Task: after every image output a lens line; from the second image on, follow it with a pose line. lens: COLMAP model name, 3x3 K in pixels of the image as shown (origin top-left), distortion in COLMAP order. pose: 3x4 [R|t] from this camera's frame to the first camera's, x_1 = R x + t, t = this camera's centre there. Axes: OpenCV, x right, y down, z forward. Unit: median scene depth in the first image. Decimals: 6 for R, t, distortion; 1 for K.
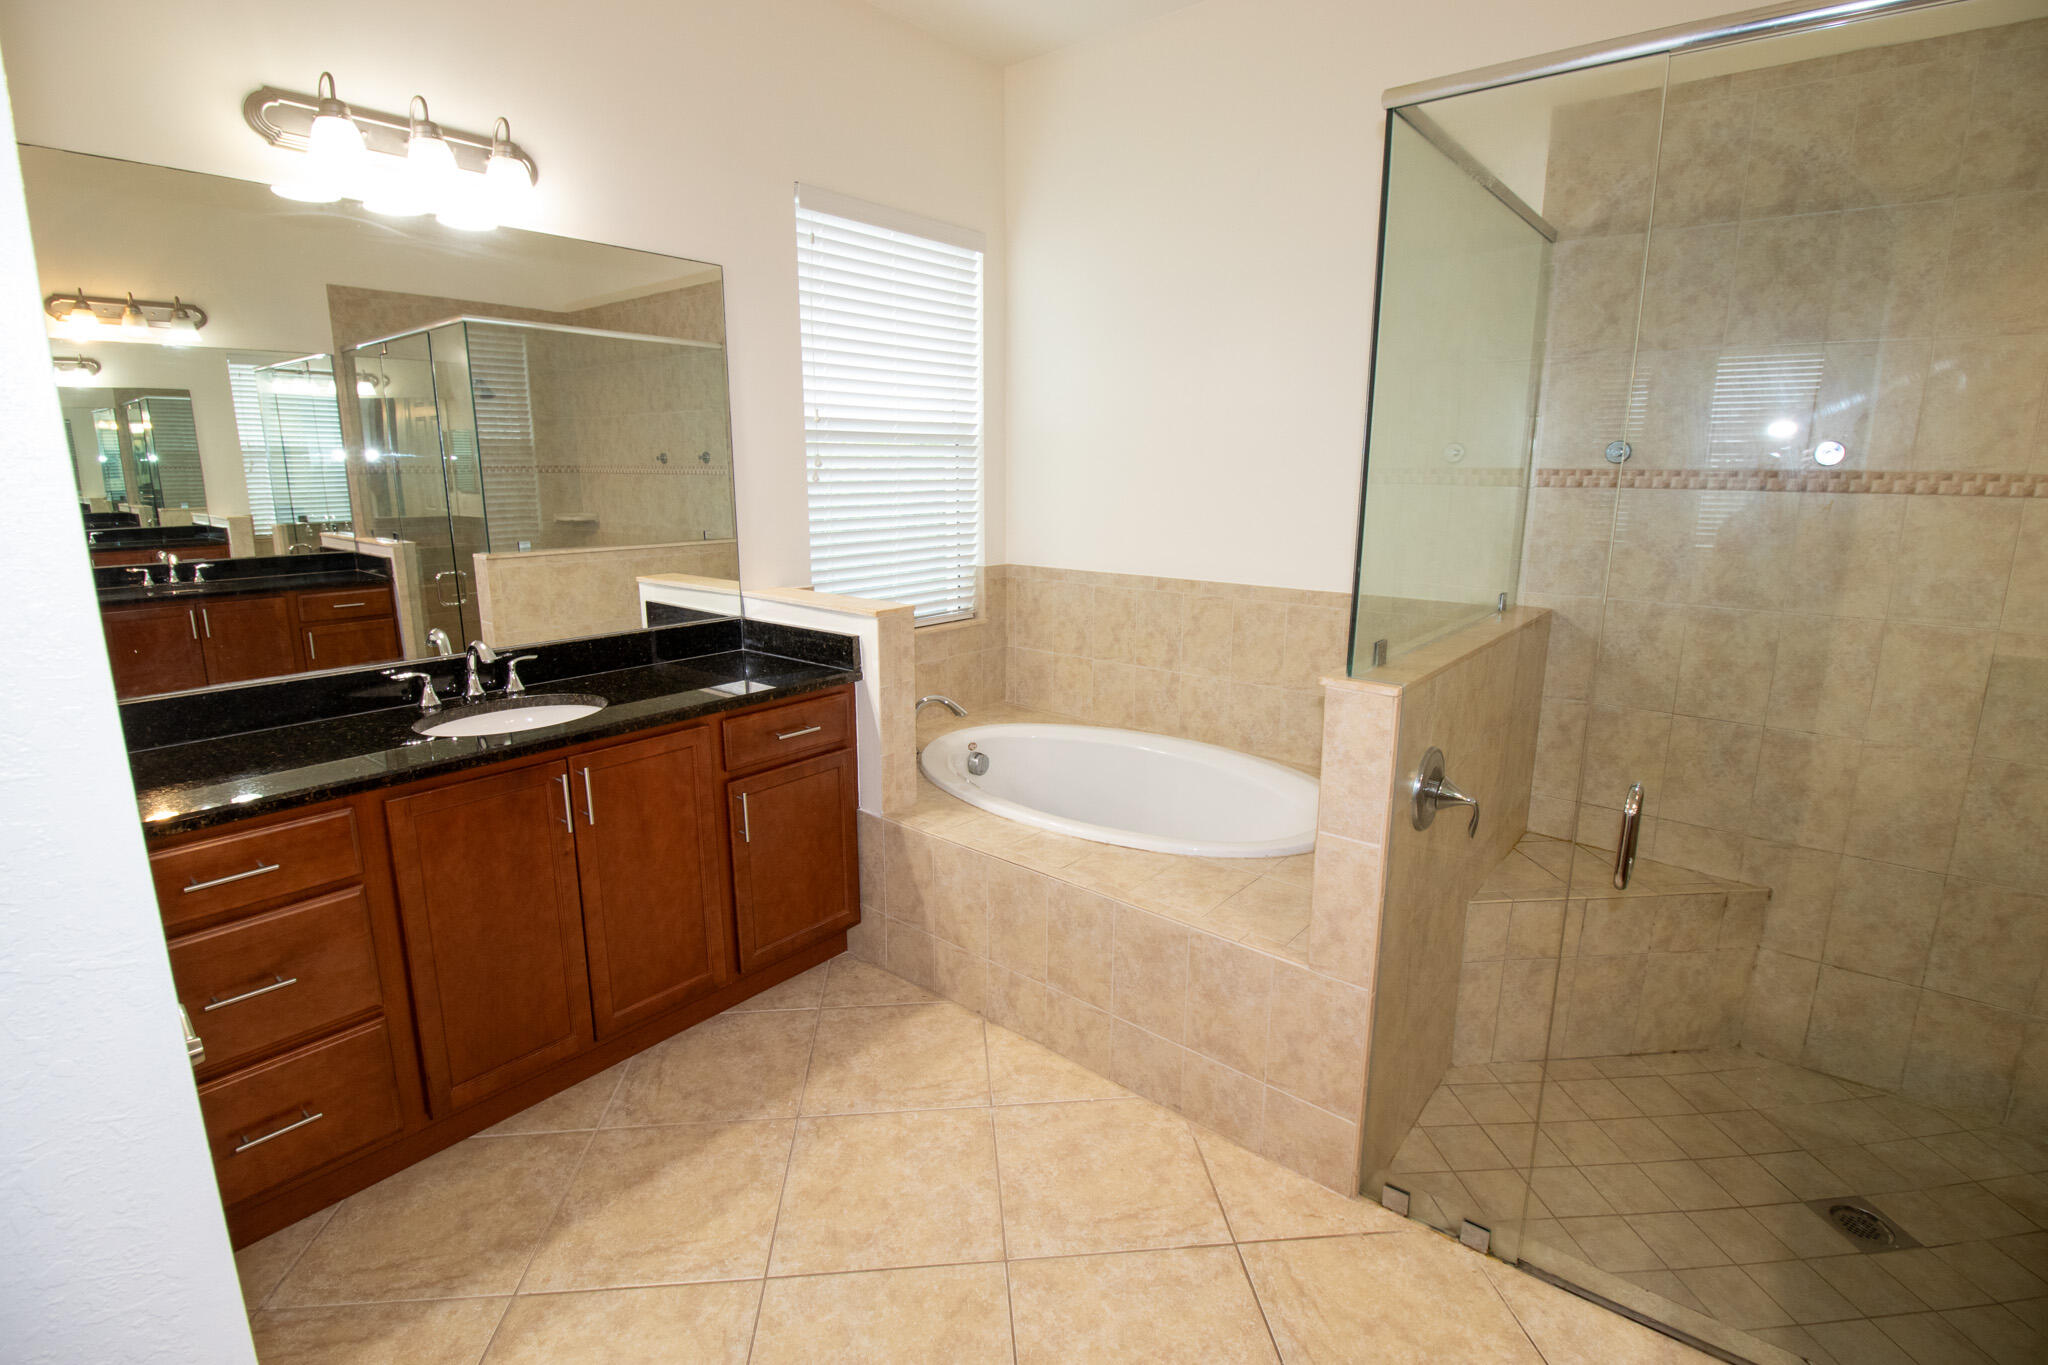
lens RADIAL K [[950.0, 0, 1027.0], [0, 950.0, 664.6], [0, 0, 1]] dist [0.001808, -0.012481]
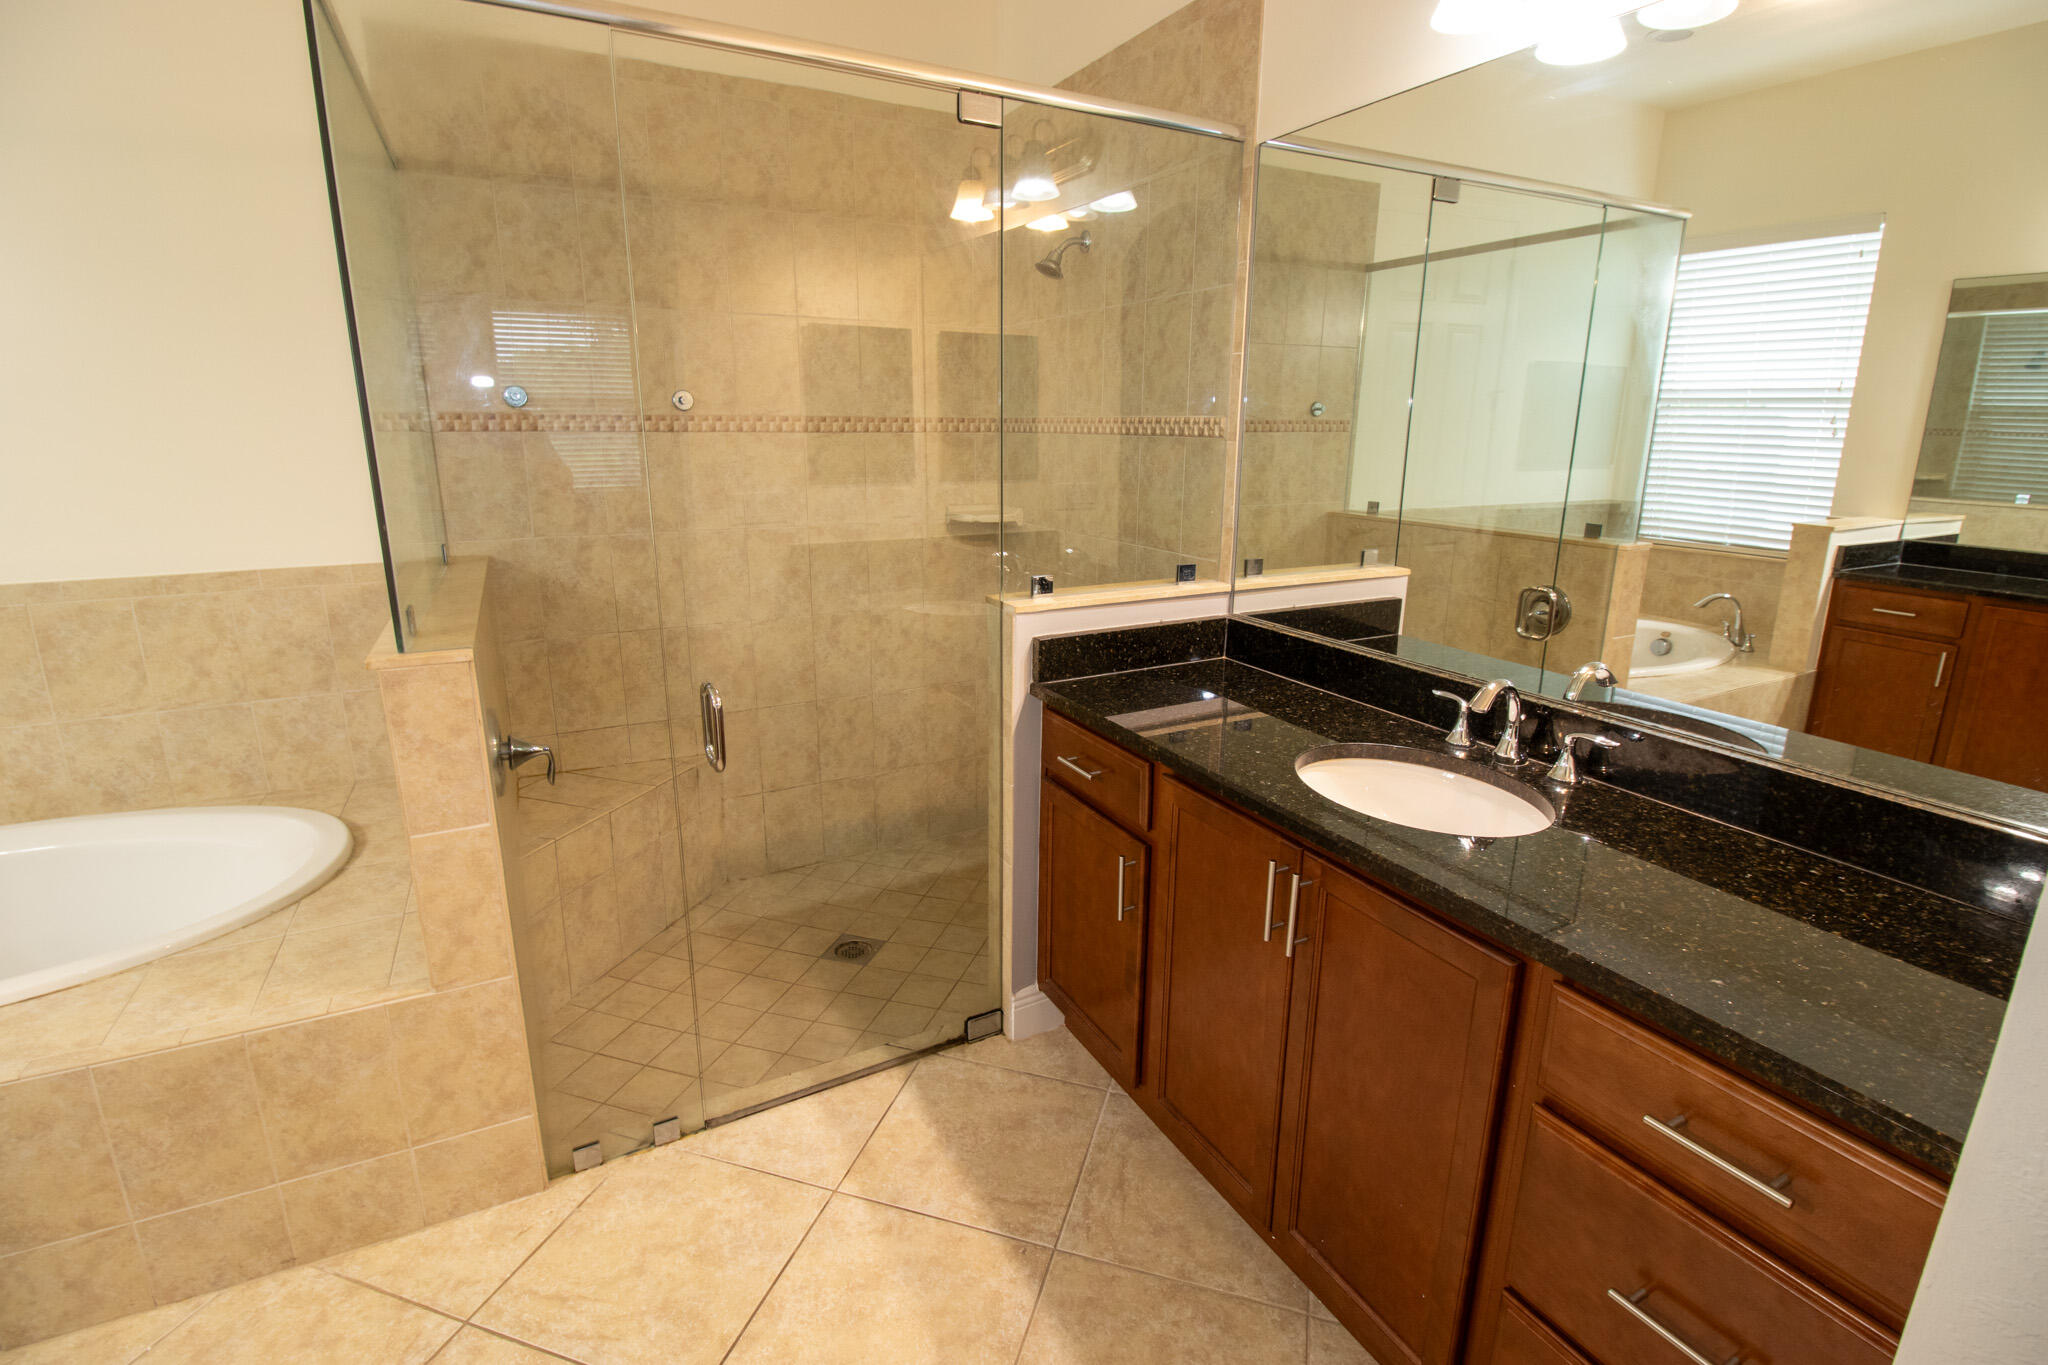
lens RADIAL K [[950.0, 0, 1027.0], [0, 950.0, 664.6], [0, 0, 1]] dist [0.001808, -0.012481]
pose [[0.387678, -0.229027, 0.892890, -0.175353], [0.183029, 0.968482, 0.168948, -0.015270], [-0.903441, 0.097927, 0.417378, 0.105271]]
